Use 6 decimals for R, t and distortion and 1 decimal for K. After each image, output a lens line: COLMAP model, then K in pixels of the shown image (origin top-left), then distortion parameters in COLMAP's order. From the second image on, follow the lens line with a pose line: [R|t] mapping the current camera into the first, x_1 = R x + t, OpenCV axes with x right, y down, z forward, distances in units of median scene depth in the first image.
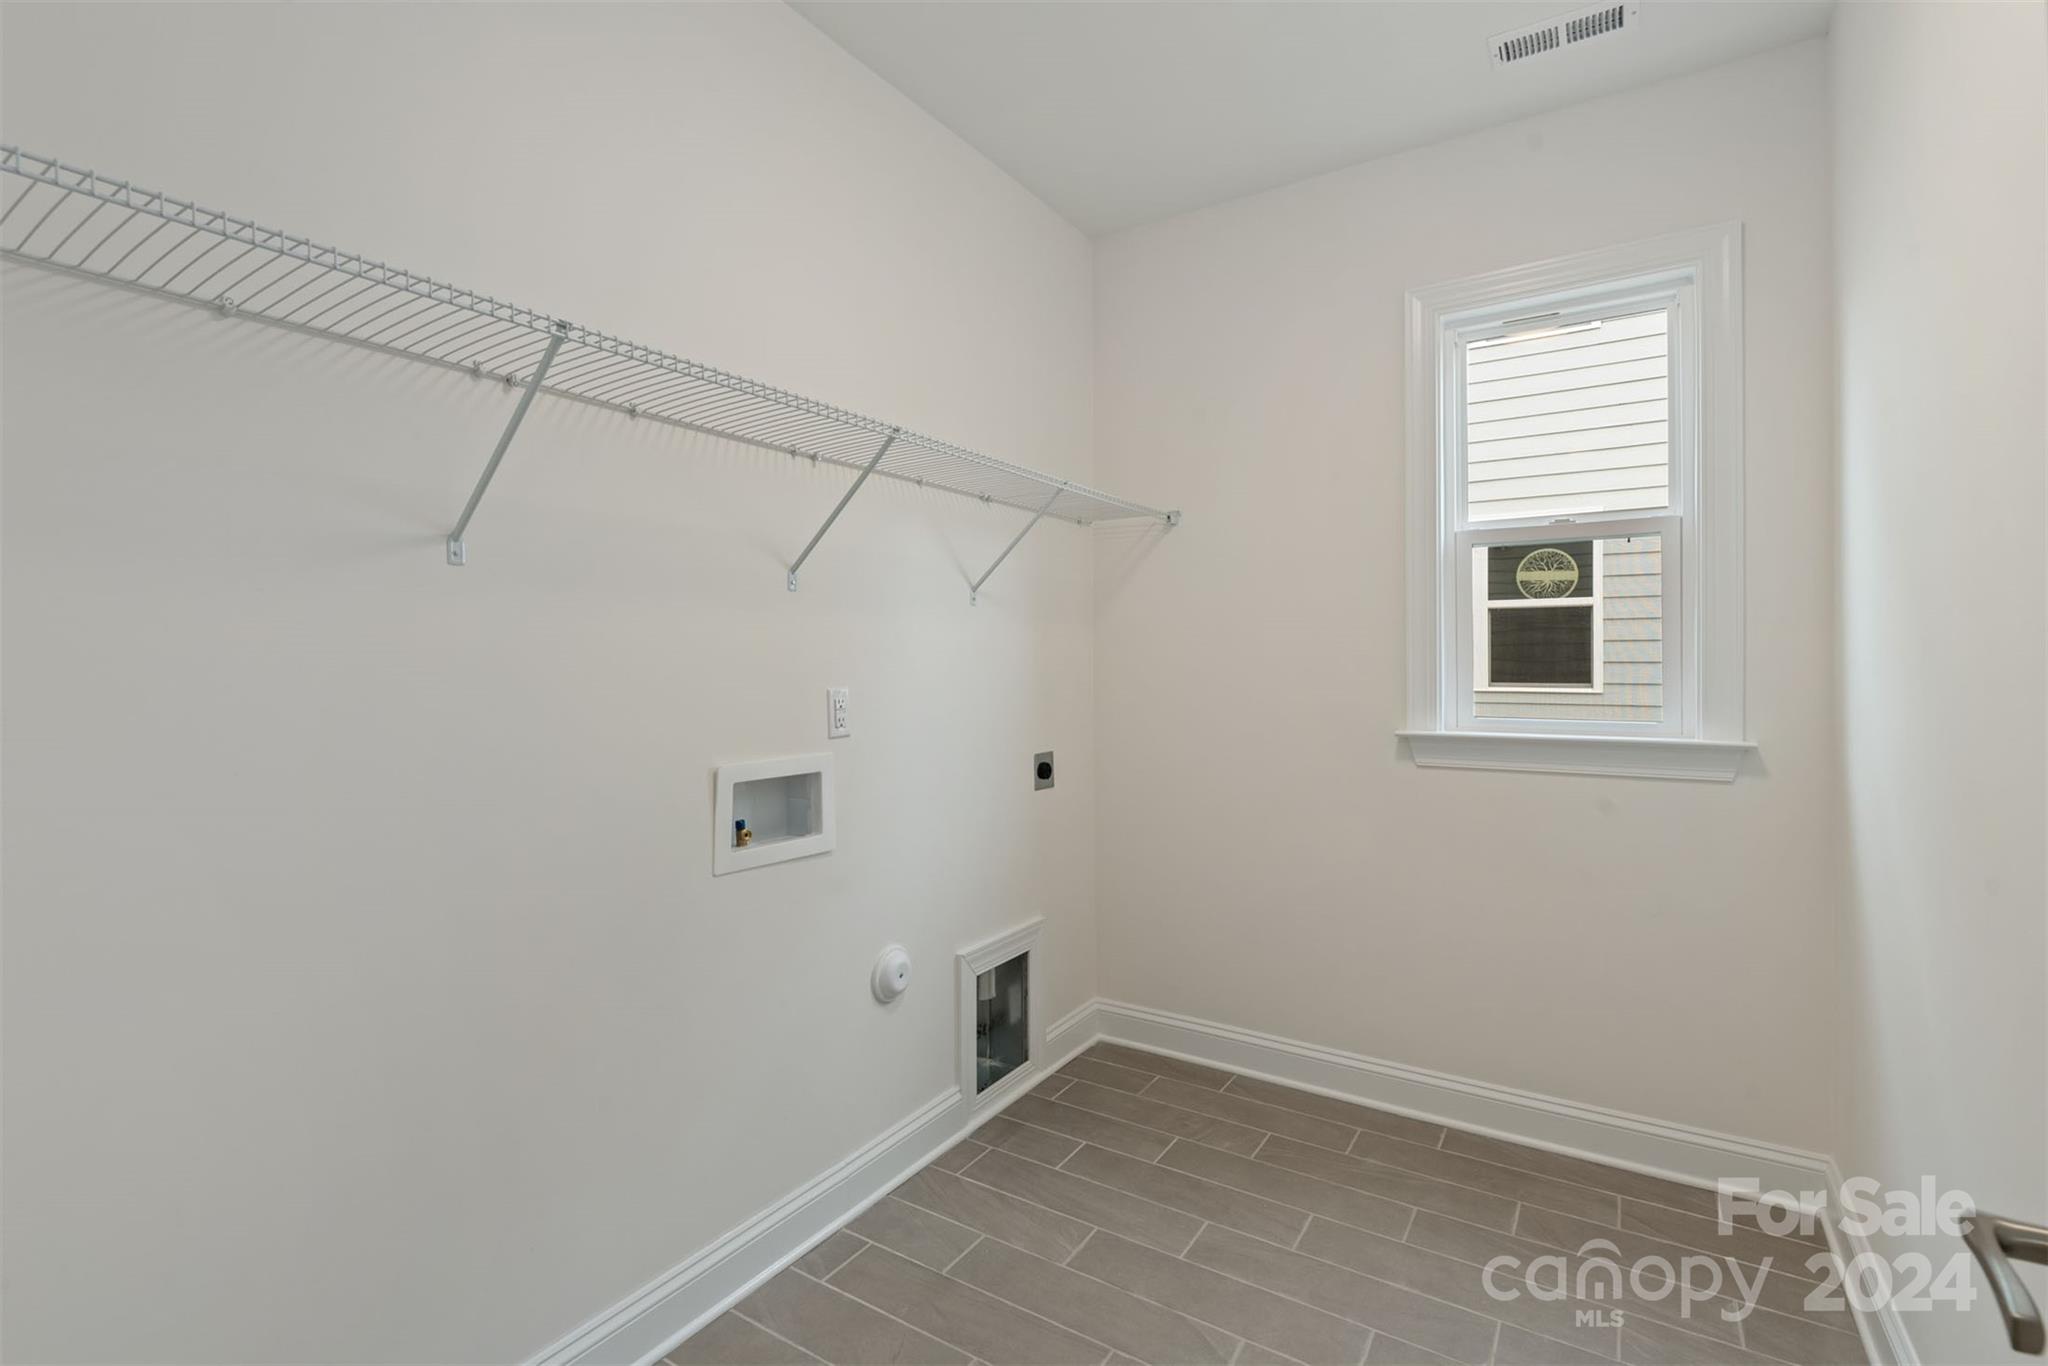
lens RADIAL K [[925.3, 0, 1008.1], [0, 925.3, 664.2], [0, 0, 1]] dist [-0.007905, 0.000901]
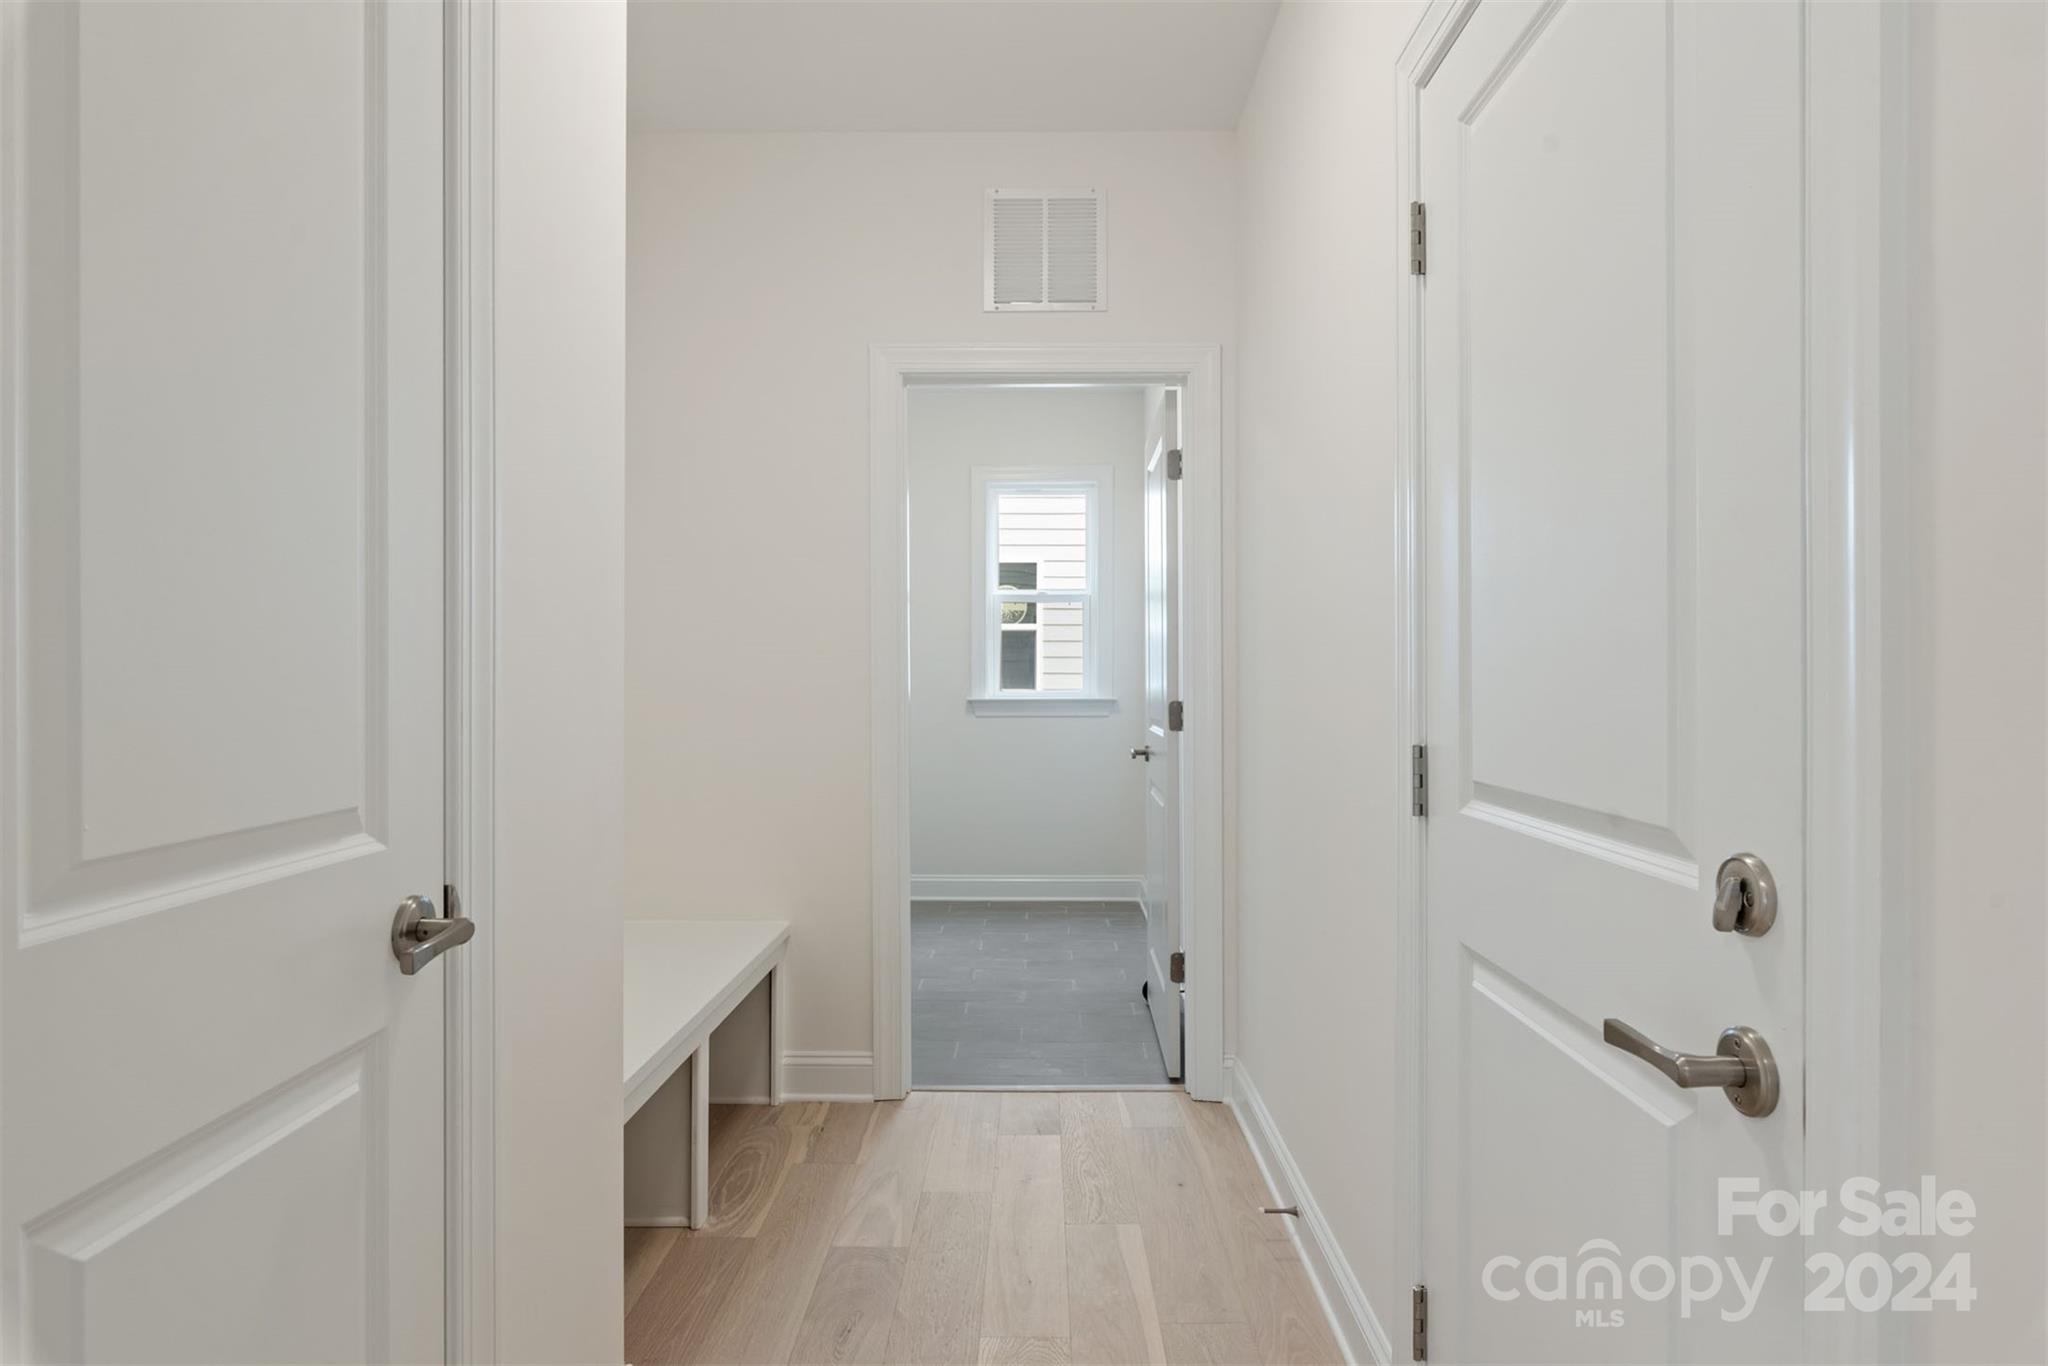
lens RADIAL K [[1103.8, 0, 1027.1], [0, 1103.8, 678.4], [0, 0, 1]] dist [0.006784, -0.007424]
pose [[0.840844, 0.004975, 0.541255, -0.620575], [-0.002340, 0.999982, -0.005557, 0.040003], [-0.541273, 0.003406, 0.840840, -0.857242]]
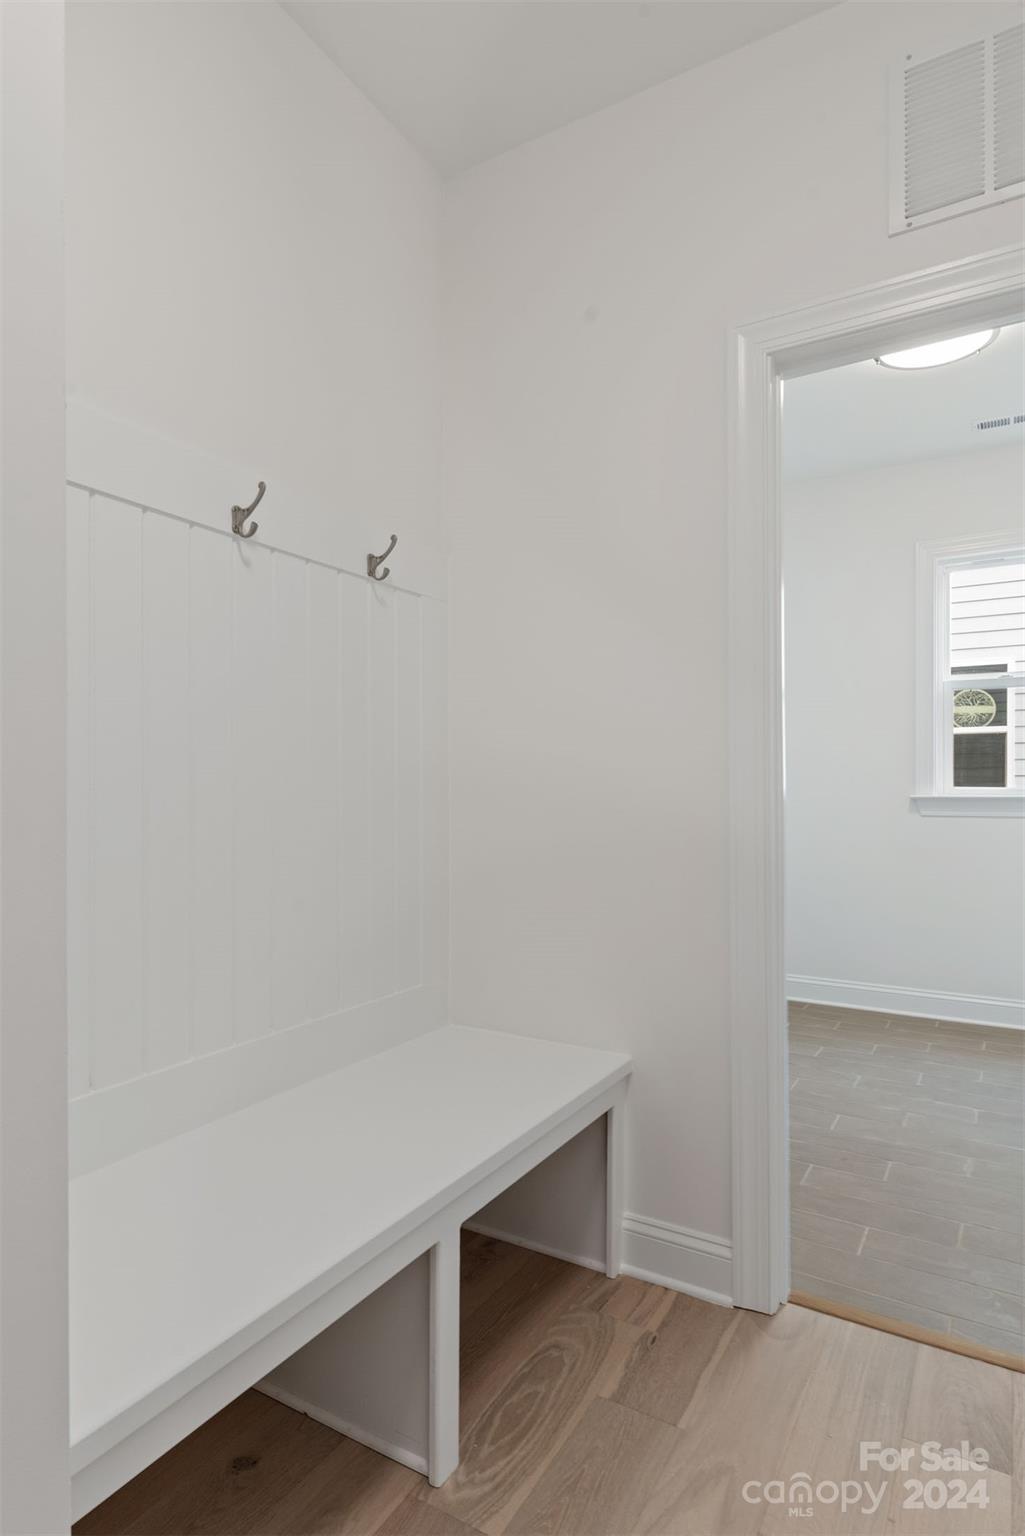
lens RADIAL K [[827.9, 0, 504.7], [0, 827.9, 783.6], [0, 0, 1]] dist [0.006784, -0.007424]
pose [[0.999543, 0.006722, 0.029456, -0.346638], [-0.006602, 0.999970, -0.004166, 0.055760], [-0.029483, 0.003970, 0.999557, -0.480600]]
